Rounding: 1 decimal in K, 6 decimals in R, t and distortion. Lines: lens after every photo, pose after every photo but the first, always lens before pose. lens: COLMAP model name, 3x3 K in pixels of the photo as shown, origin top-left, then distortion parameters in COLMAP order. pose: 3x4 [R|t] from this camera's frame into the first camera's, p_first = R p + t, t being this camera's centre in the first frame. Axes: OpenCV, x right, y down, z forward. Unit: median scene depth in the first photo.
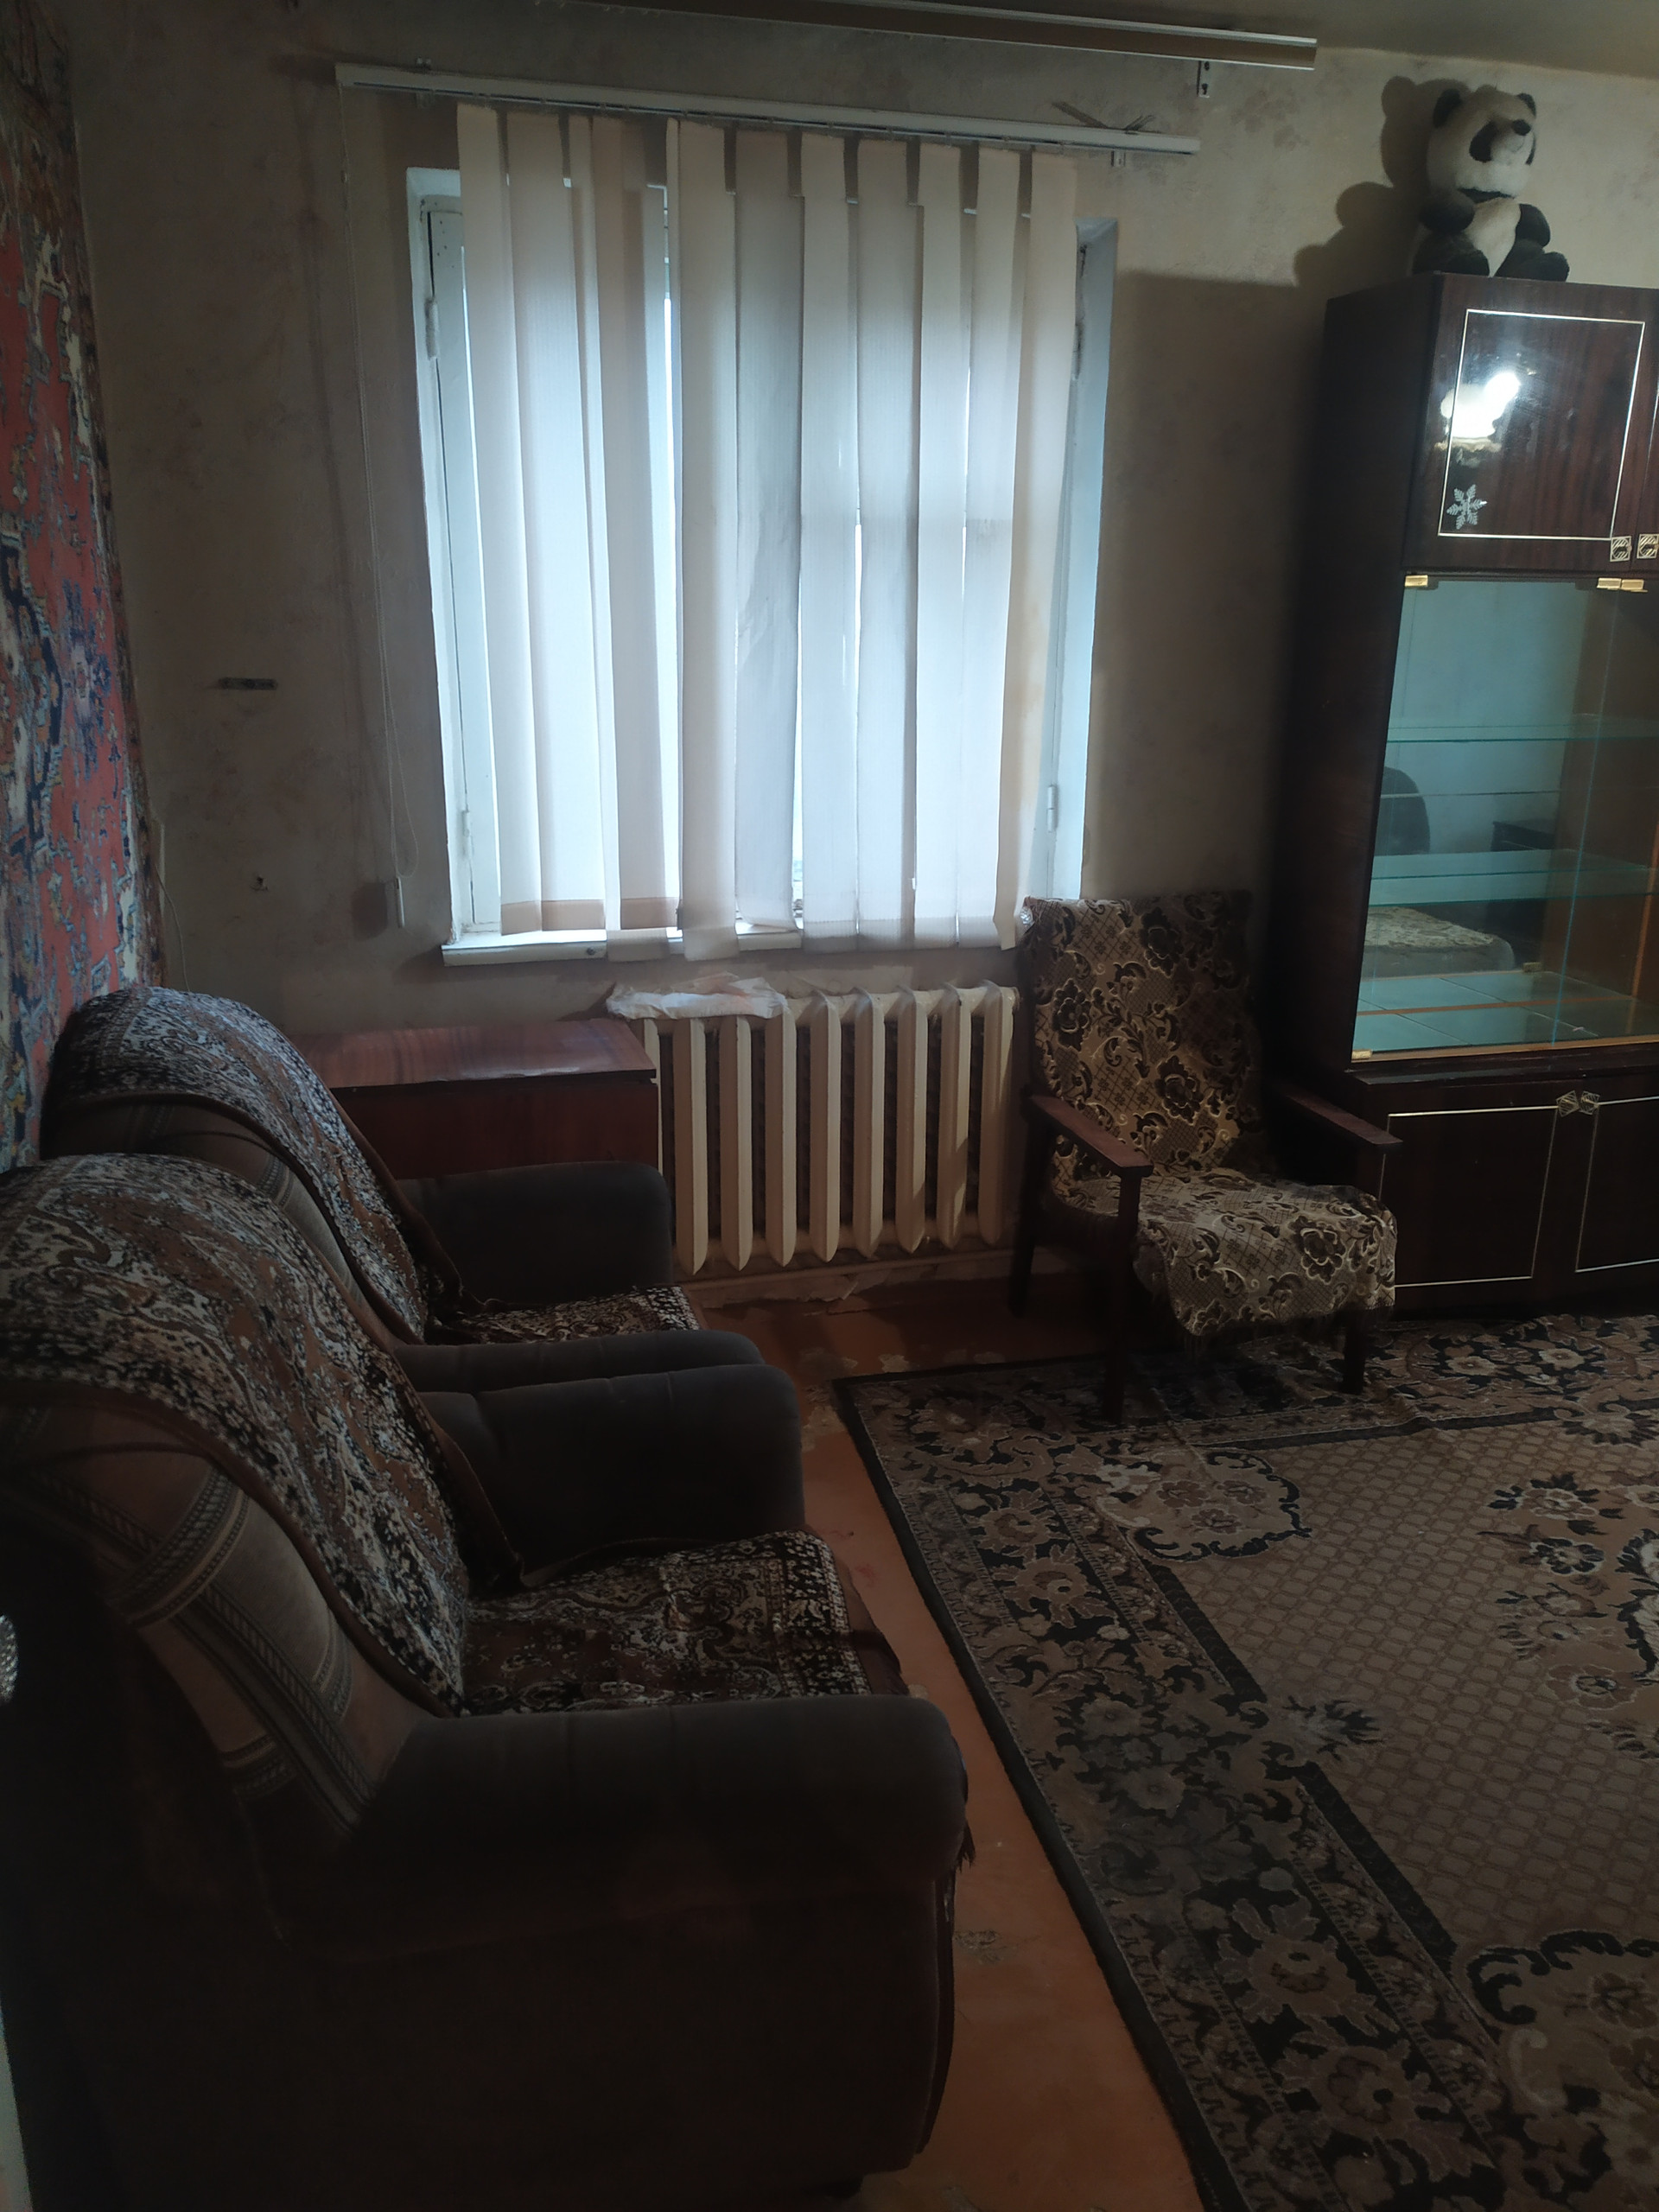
lens RADIAL K [[1682.1, 0, 829.5], [0, 1682.1, 1106.0], [0, 0, 1]] dist [0.073452, -0.059449]
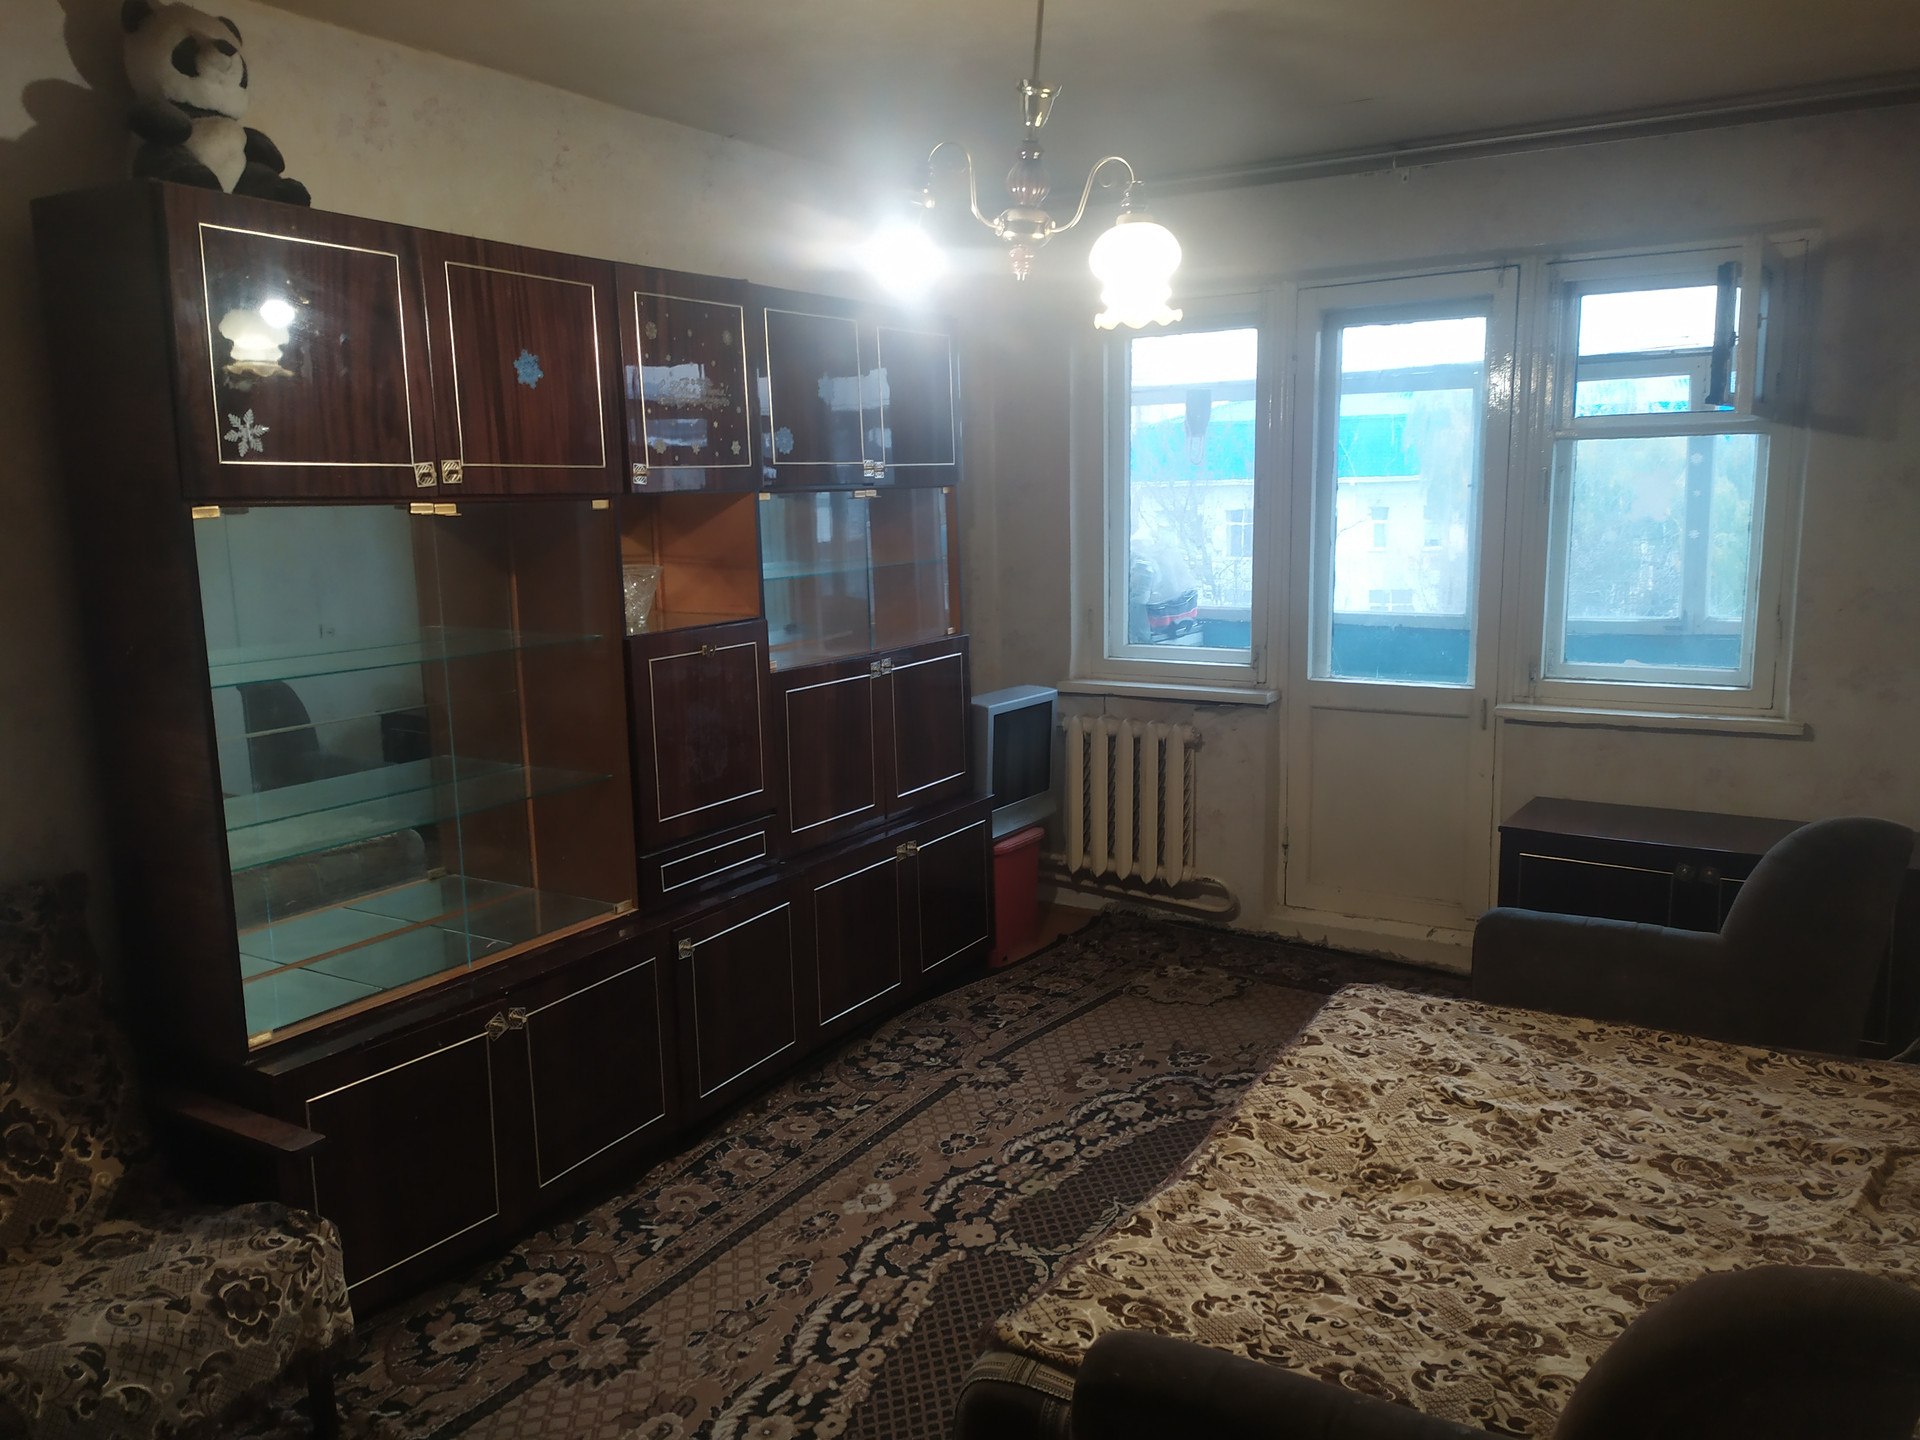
lens RADIAL K [[1424.9, 0, 960.0], [0, 1424.9, 720.0], [0, 0, 1]] dist [0.017653, -0.005666]
pose [[0.730183, -0.137698, 0.669233, 0.113551], [0.221071, 0.974407, -0.040716, -0.083742], [-0.646499, 0.177678, 0.741936, 0.209824]]
